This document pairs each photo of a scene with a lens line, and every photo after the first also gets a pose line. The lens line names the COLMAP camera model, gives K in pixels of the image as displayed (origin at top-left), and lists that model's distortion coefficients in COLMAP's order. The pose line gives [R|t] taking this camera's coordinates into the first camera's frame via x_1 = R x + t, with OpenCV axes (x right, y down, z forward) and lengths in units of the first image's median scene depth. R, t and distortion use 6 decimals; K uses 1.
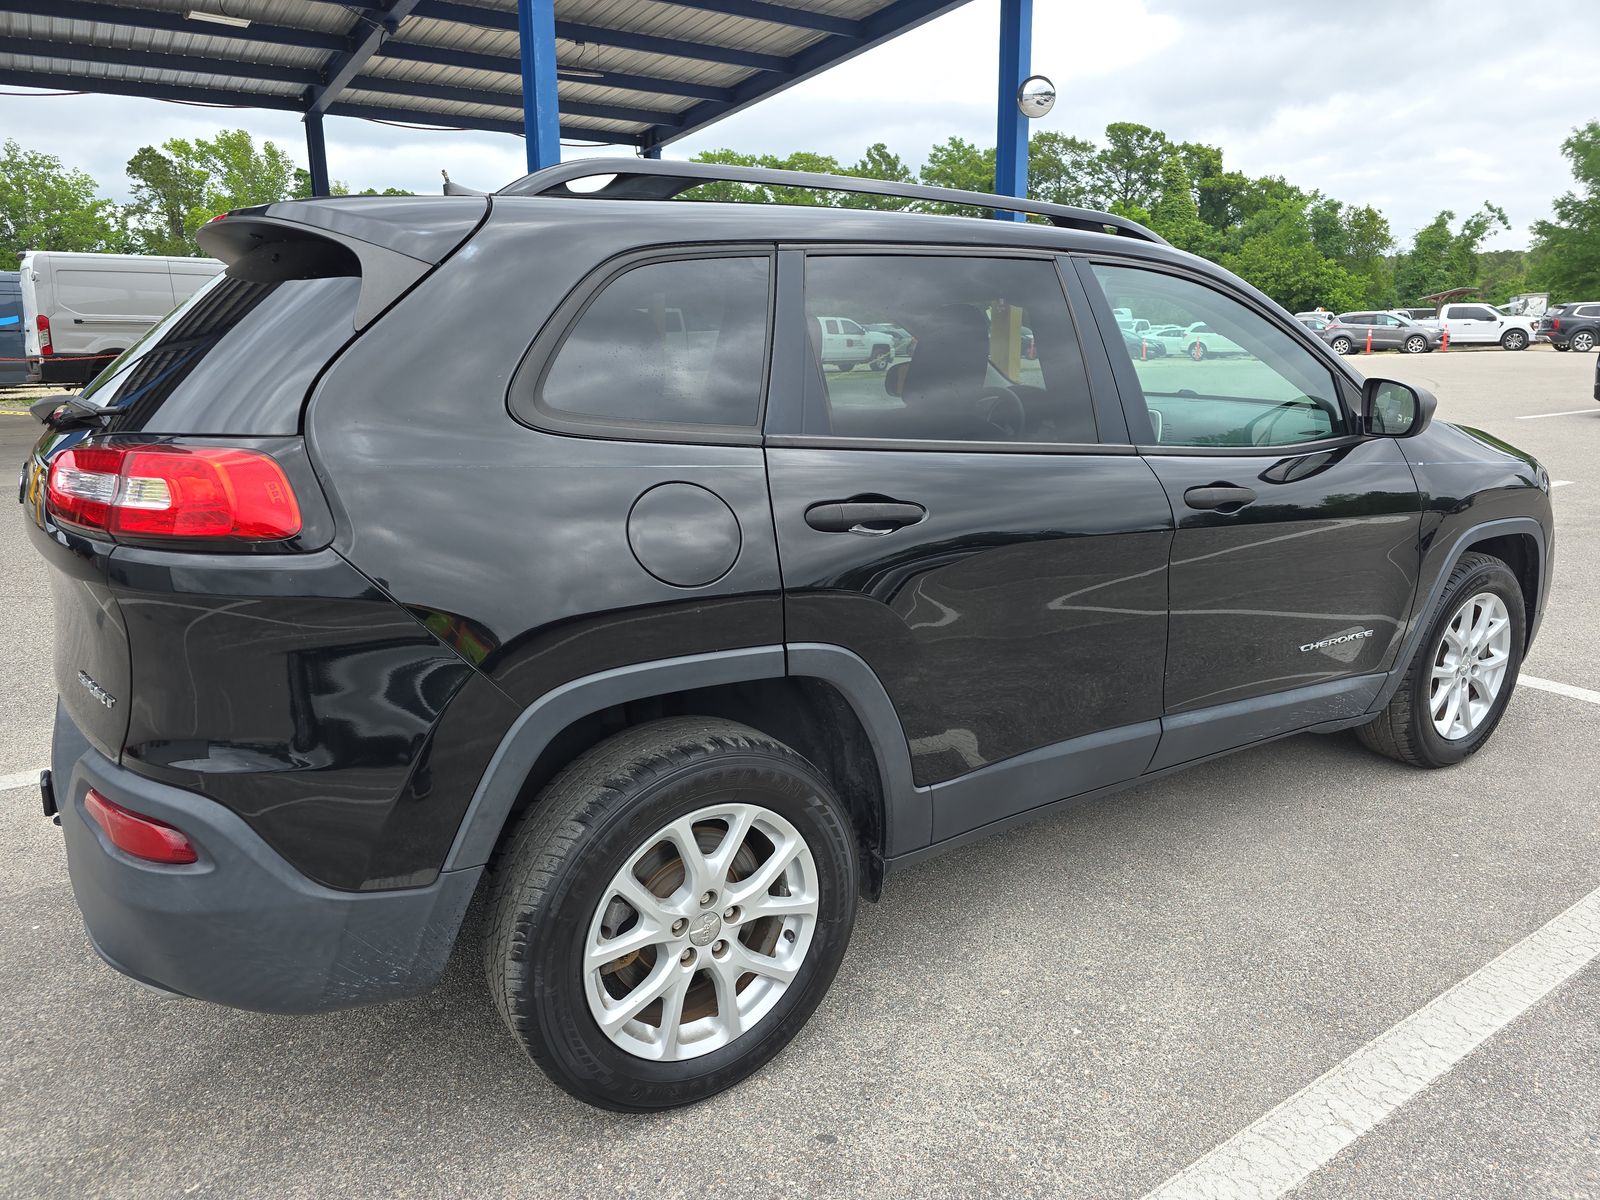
lens RADIAL K [[1049.5, 0, 801.1], [0, 1049.5, 603.1], [0, 0, 1]] dist [0.006500, -0.003963]
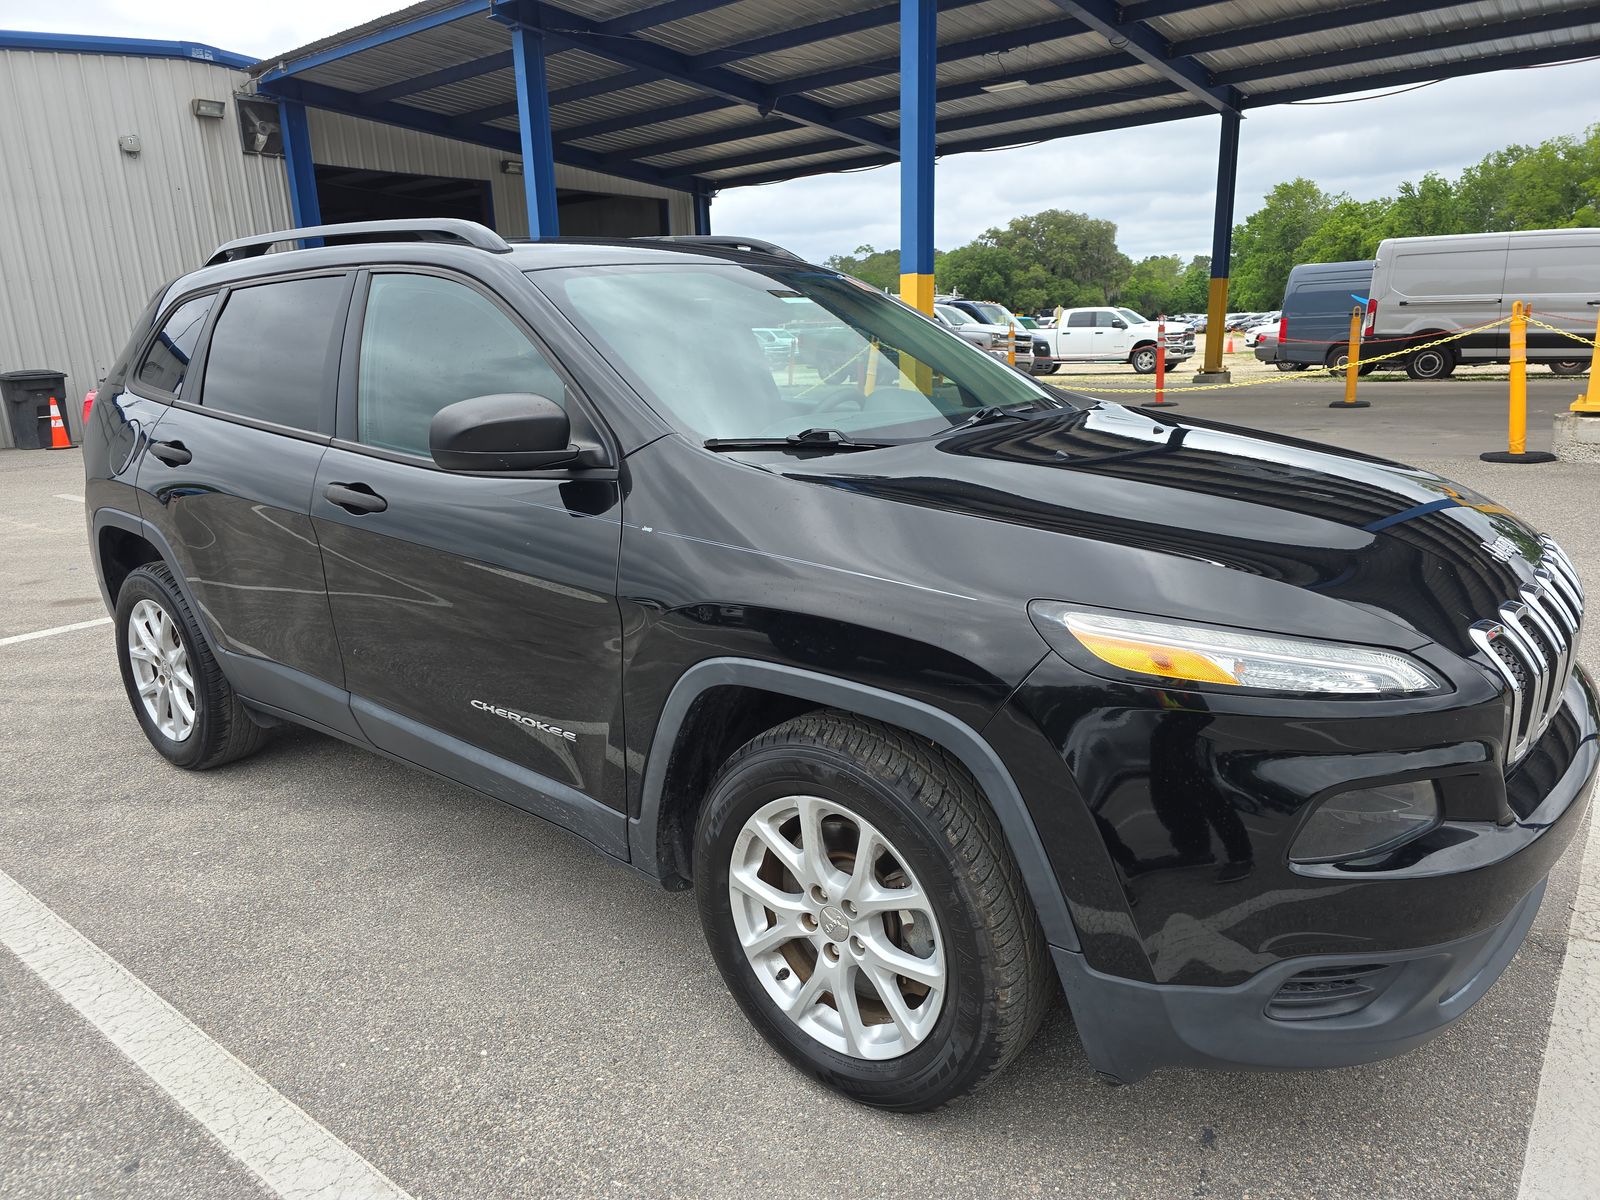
lens RADIAL K [[1049.5, 0, 799.7], [0, 1049.5, 599.7], [0, 0, 1]] dist [0.006500, -0.003963]
pose [[0.334973, 0.229557, -0.913836, 1.641614], [-0.214719, 0.962946, 0.163187, -0.289337], [0.917436, 0.141555, 0.371851, 1.130975]]
